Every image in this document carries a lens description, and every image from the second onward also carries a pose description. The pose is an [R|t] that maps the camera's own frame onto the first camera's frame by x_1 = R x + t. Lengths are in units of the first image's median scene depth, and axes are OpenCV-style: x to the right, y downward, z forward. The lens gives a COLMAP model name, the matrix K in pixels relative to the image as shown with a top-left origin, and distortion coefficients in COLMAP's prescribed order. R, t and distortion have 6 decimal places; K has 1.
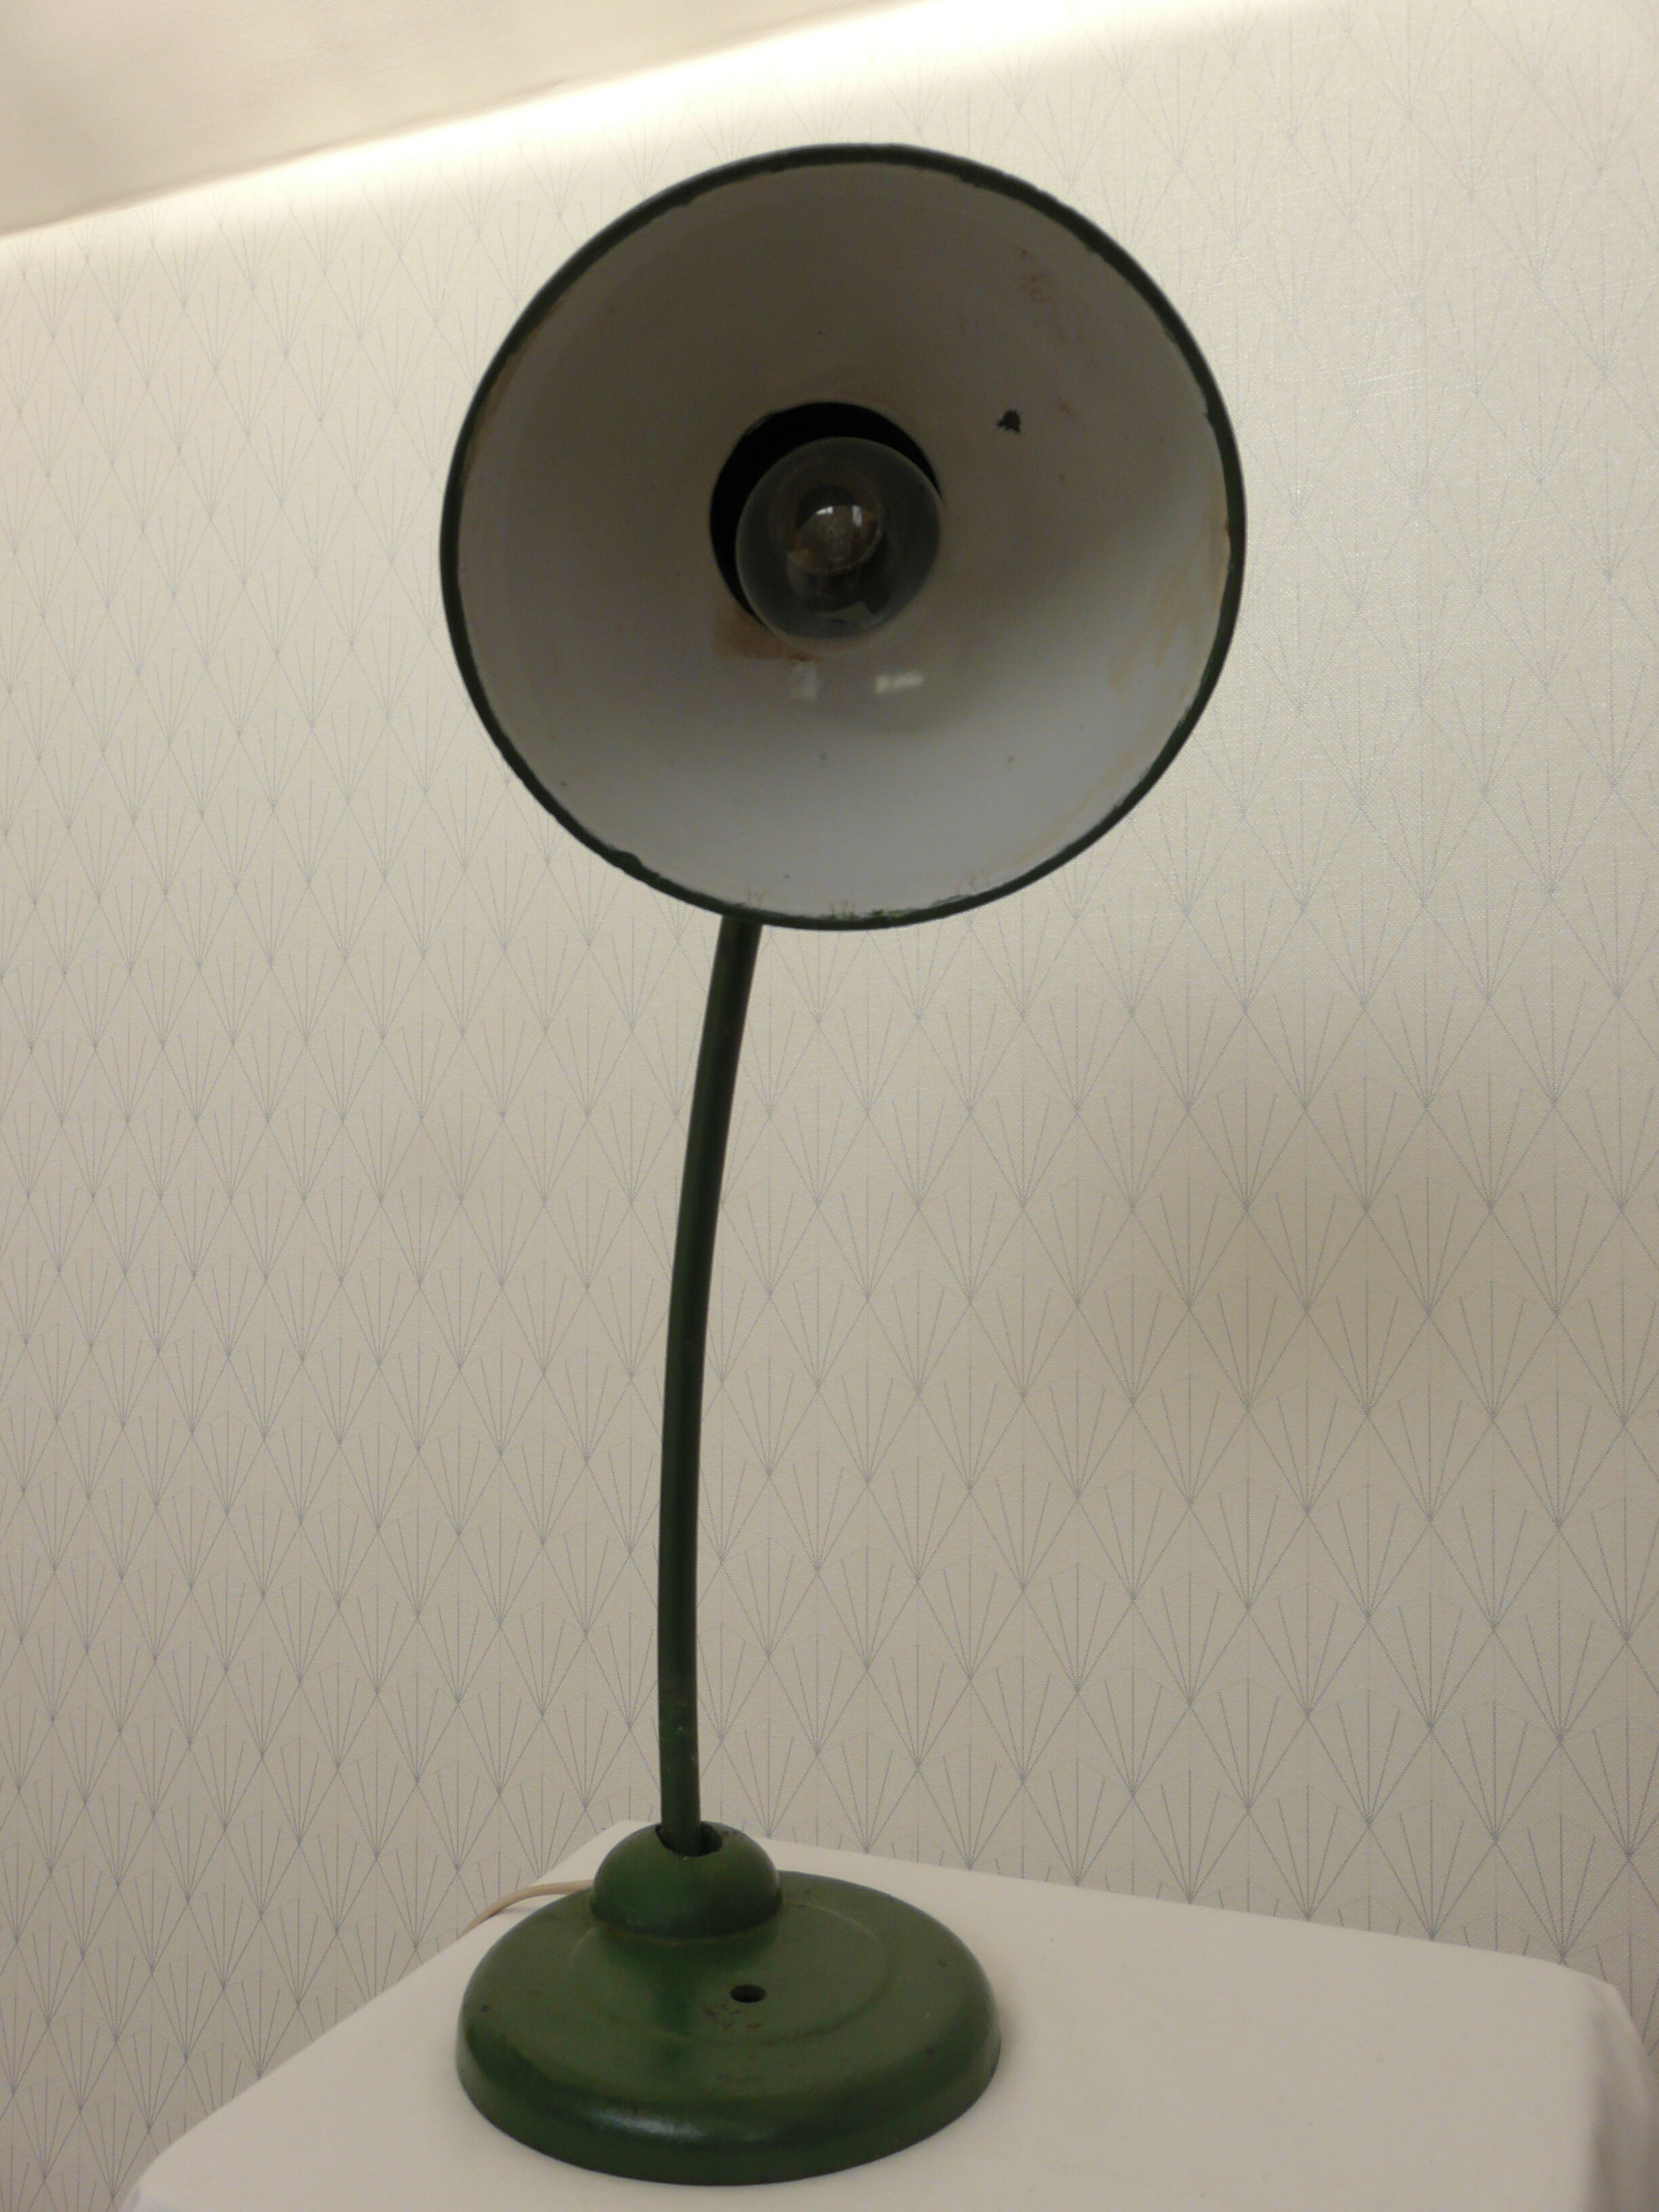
lens RADIAL K [[1803.5, 0, 836.8], [0, 1803.5, 1111.7], [0, 0, 1]] dist [-0.082044, 0.087269]
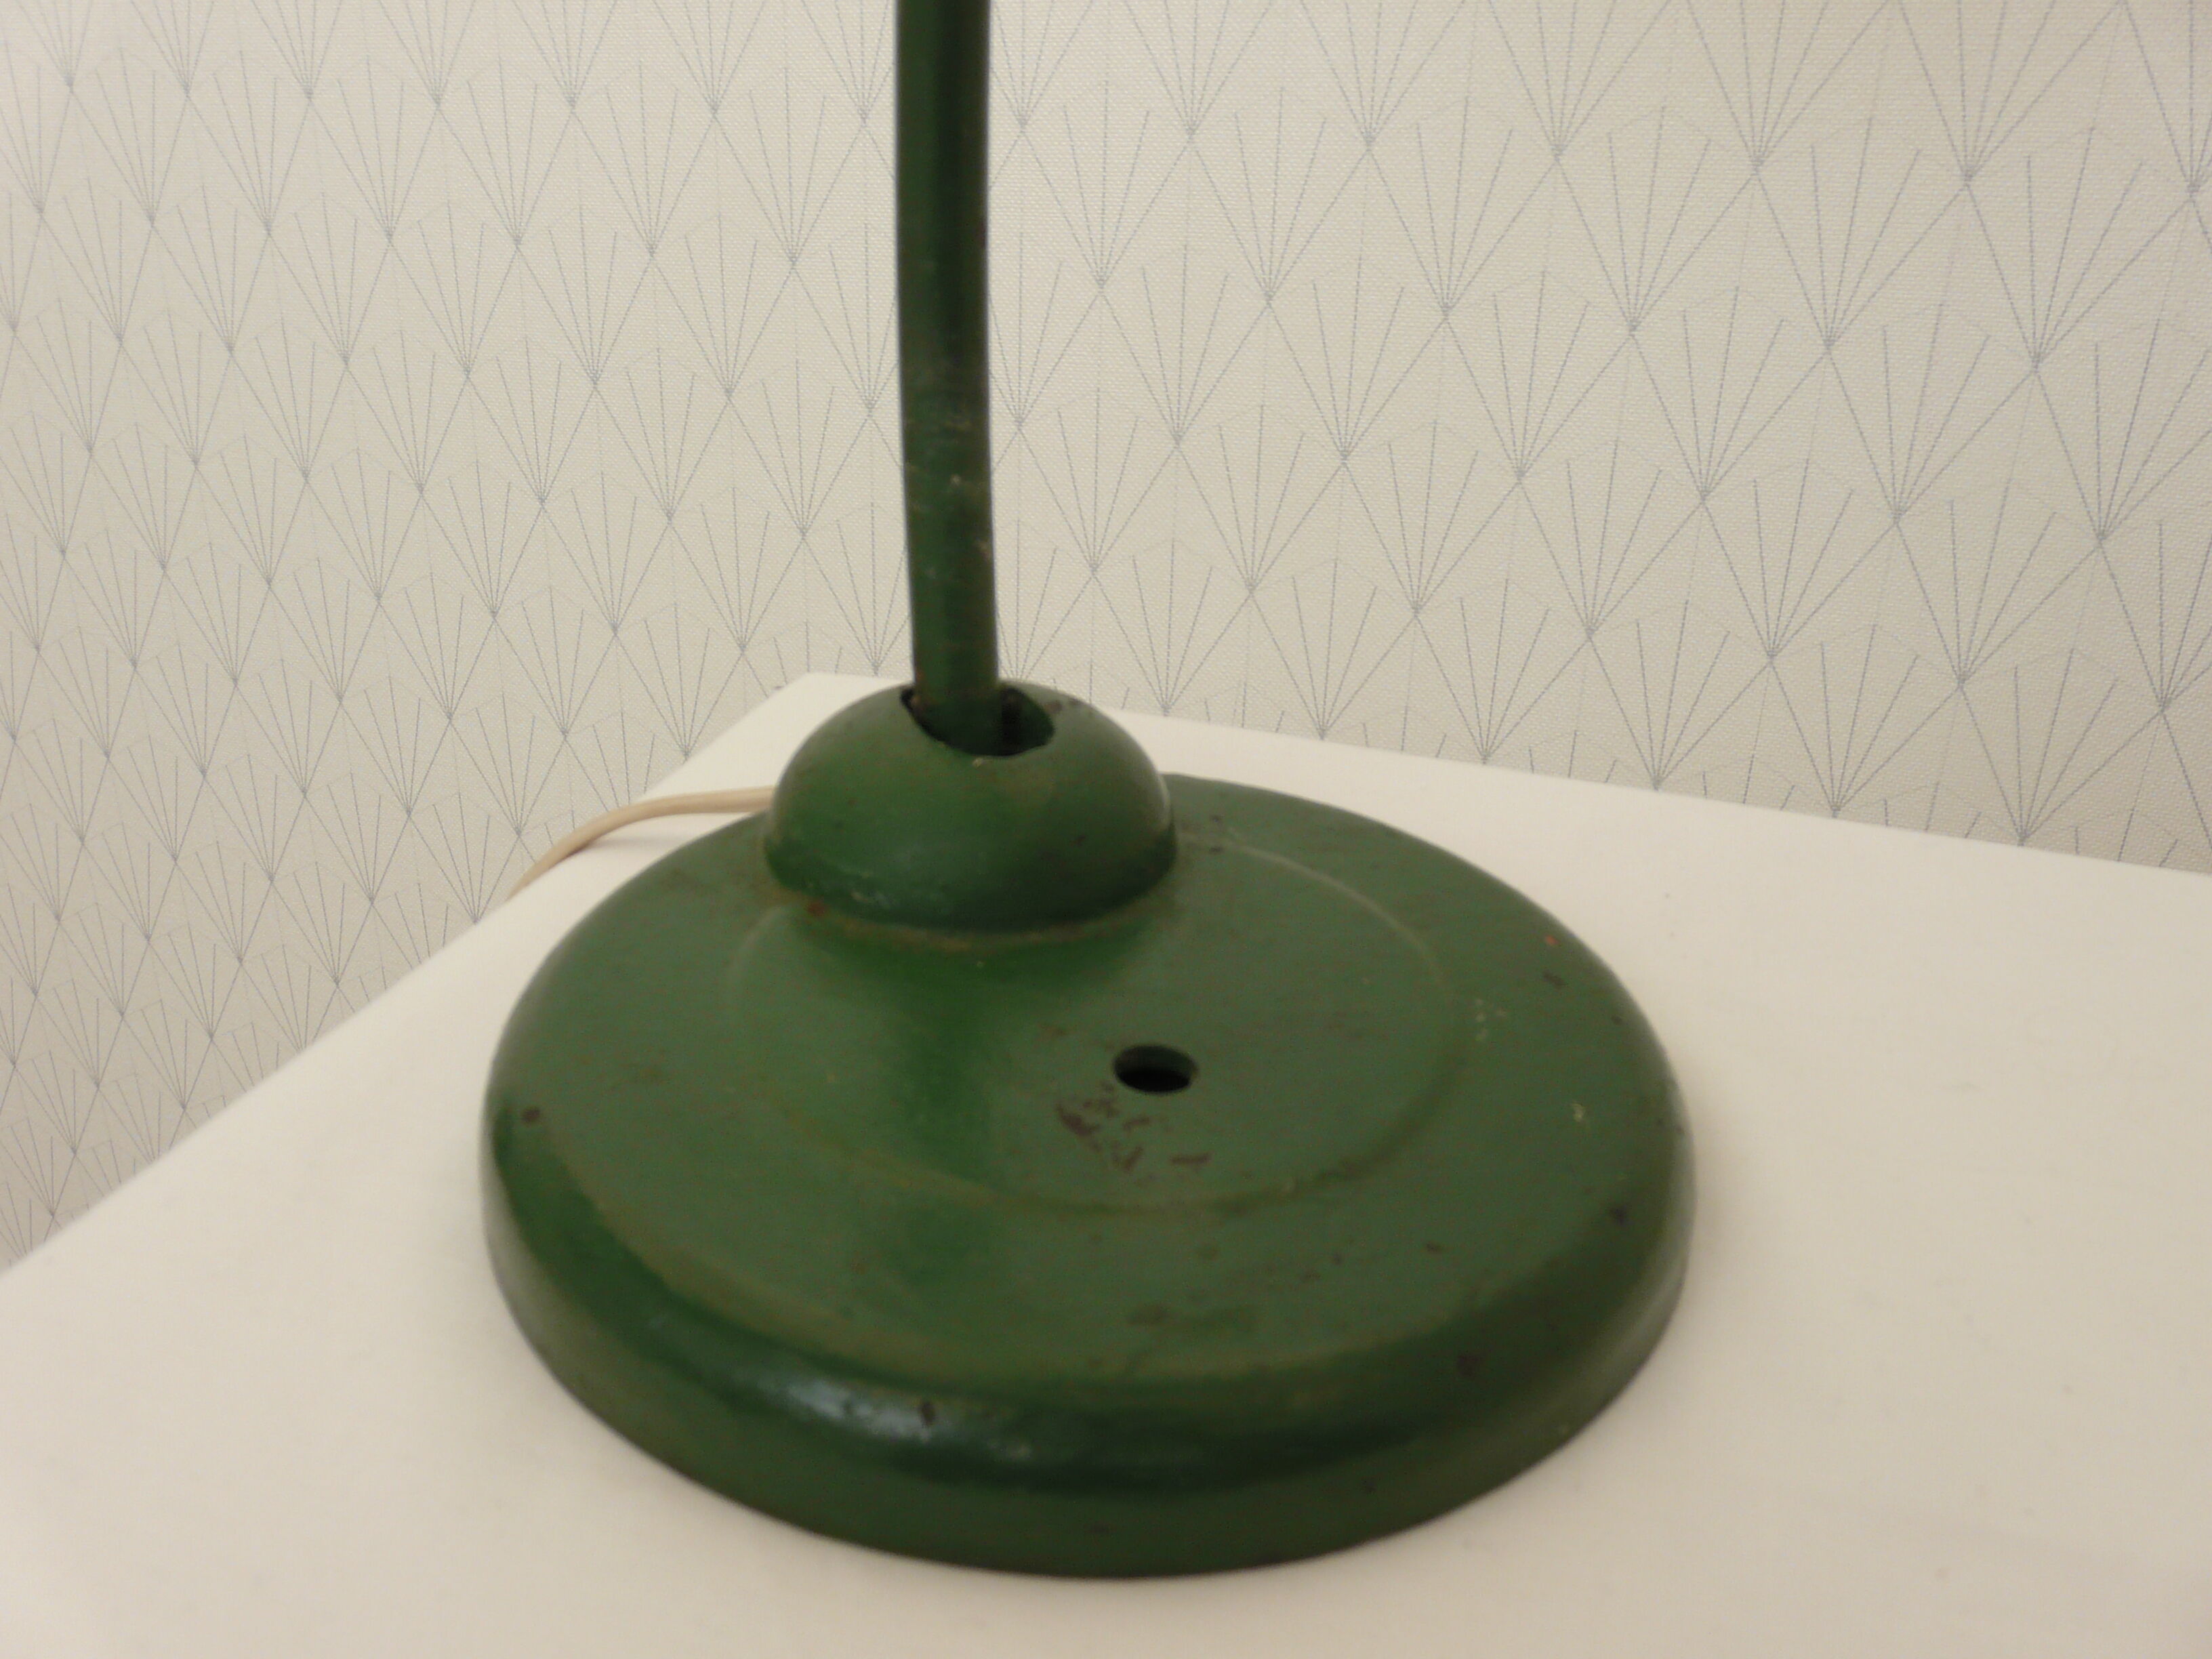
lens RADIAL K [[1803.5, 0, 1091.3], [0, 1803.5, 810.9], [0, 0, 1]] dist [-0.082044, 0.087269]
pose [[0.998139, -0.003356, 0.060885, -0.055665], [-0.024125, 0.895287, 0.444835, 0.152250], [-0.056002, -0.445476, 0.893540, 0.392235]]
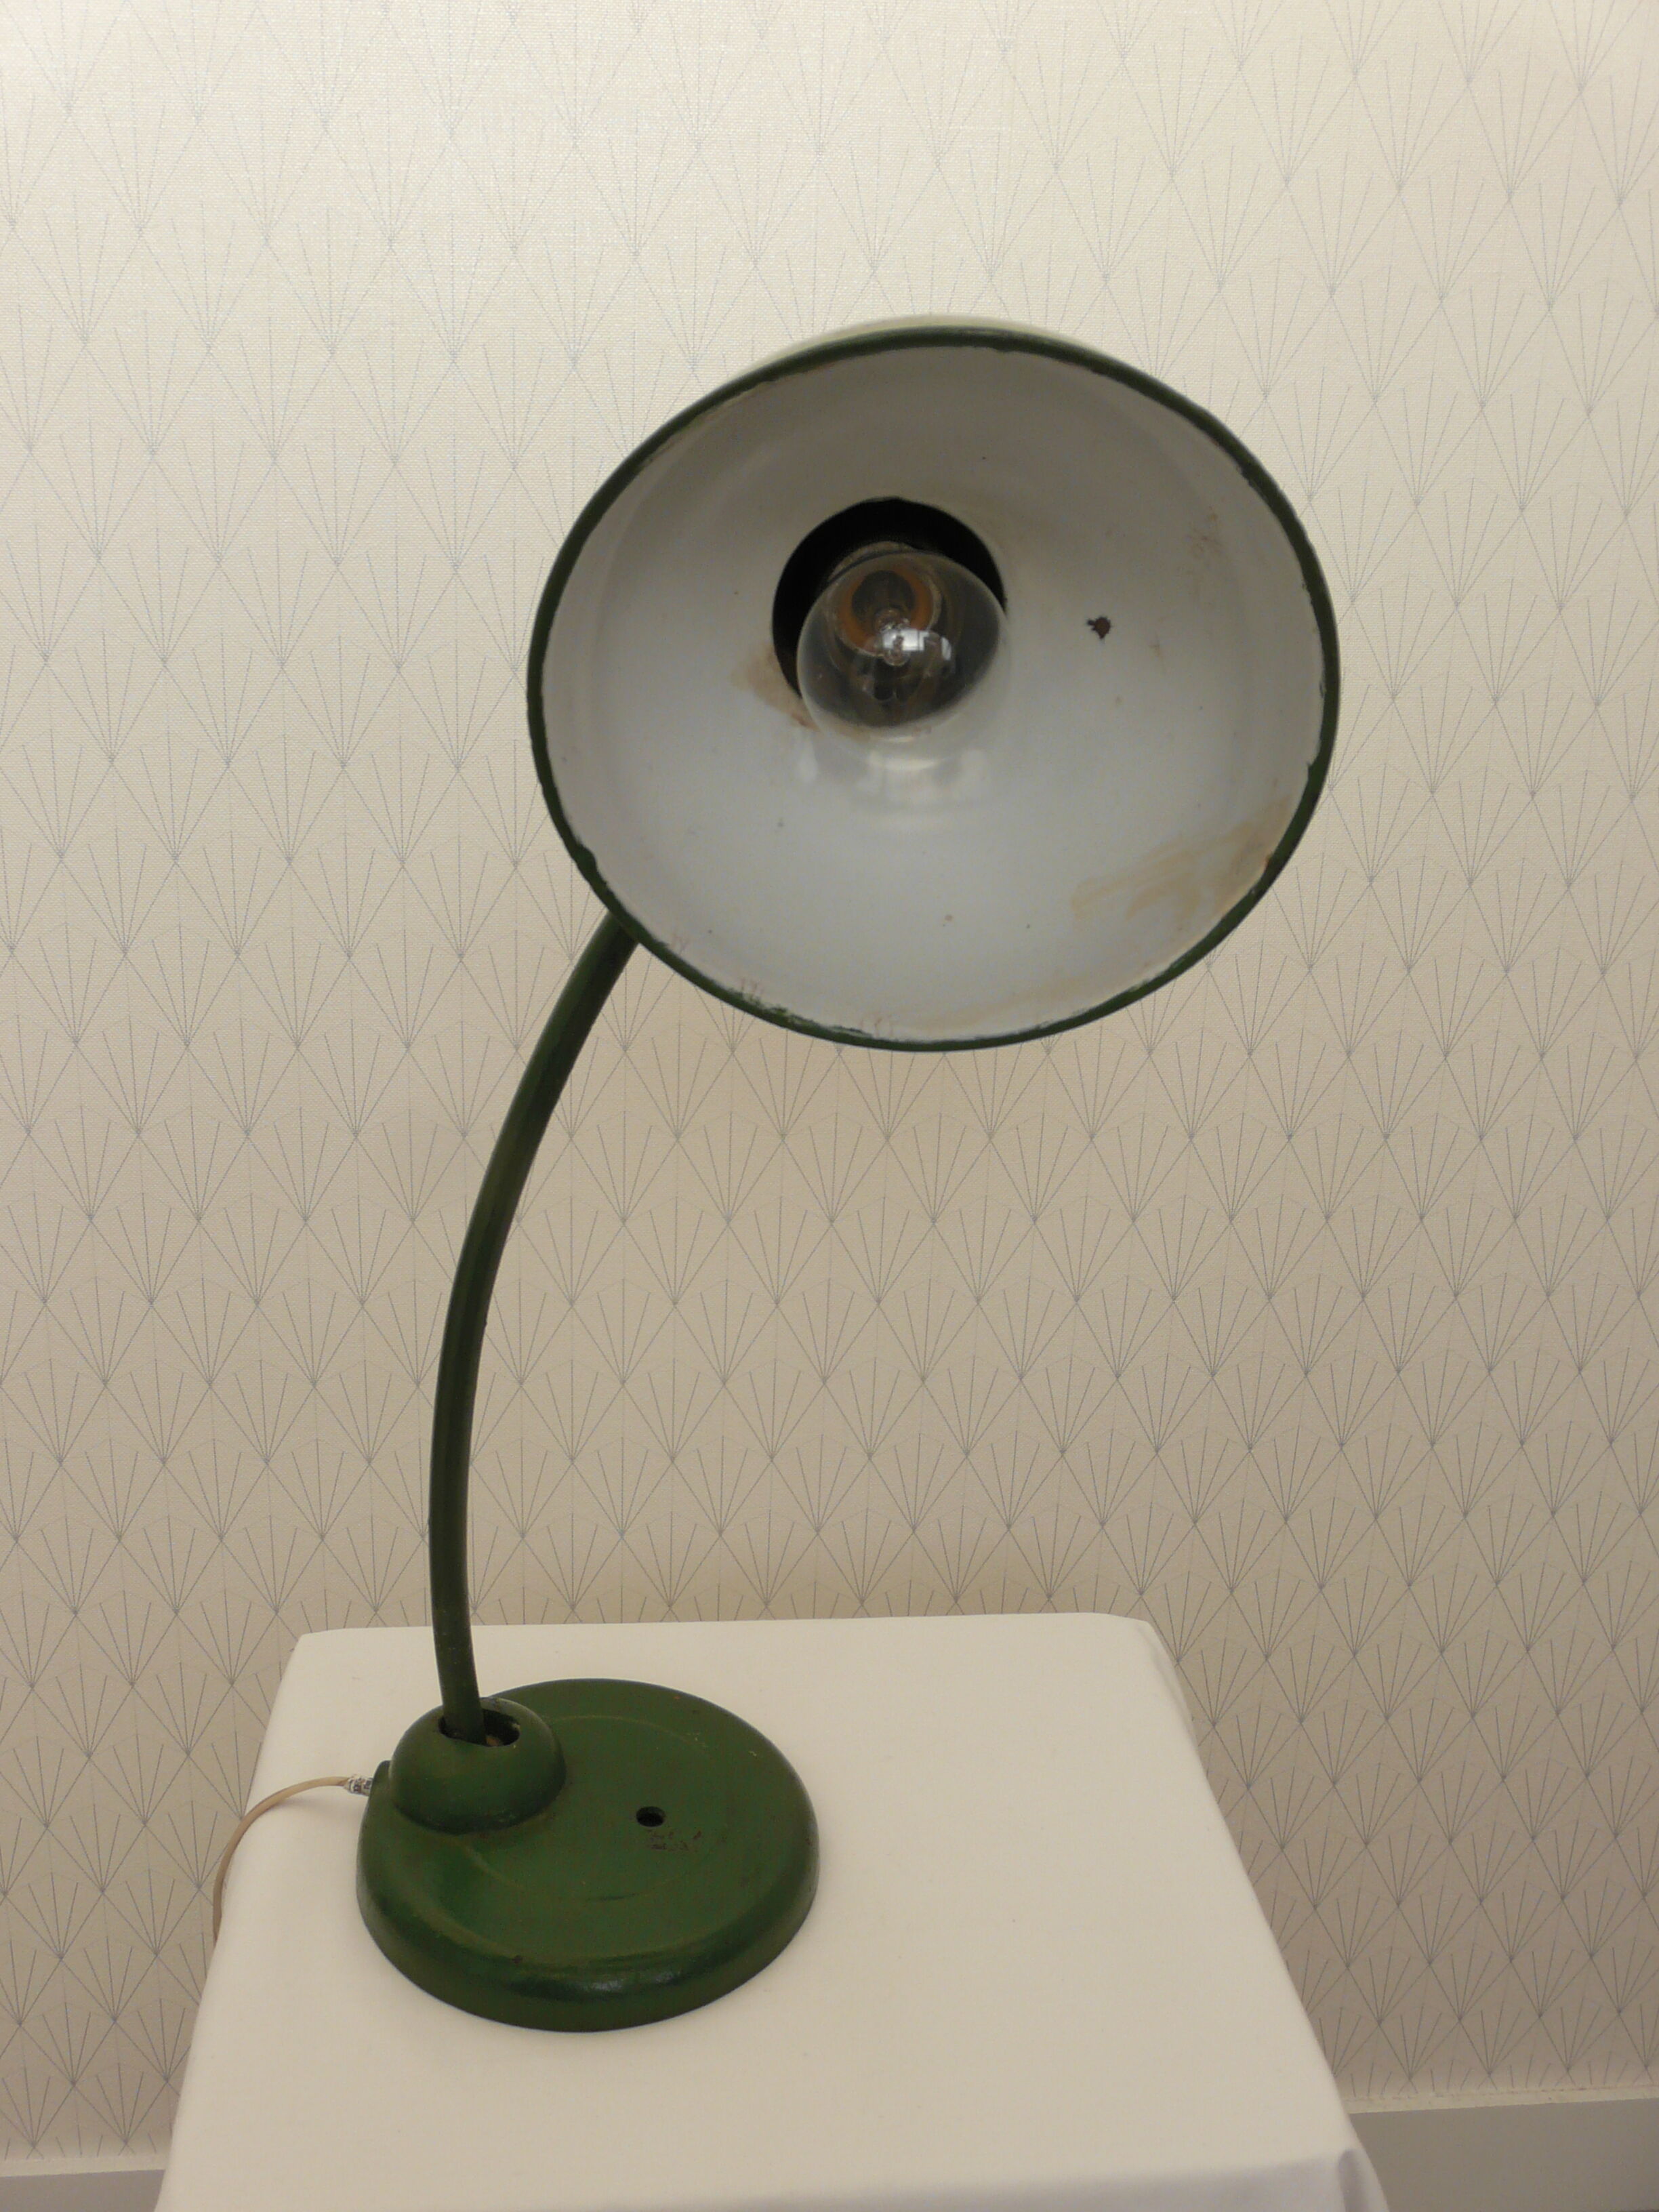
lens RADIAL K [[1803.5, 0, 829.7], [0, 1803.5, 1092.8], [0, 0, 1]] dist [-0.082044, 0.087269]
pose [[0.883754, -0.106319, 0.455715, -0.243422], [-0.054579, 0.943783, 0.326030, -0.219725], [-0.464759, -0.313003, 0.828268, 0.070435]]
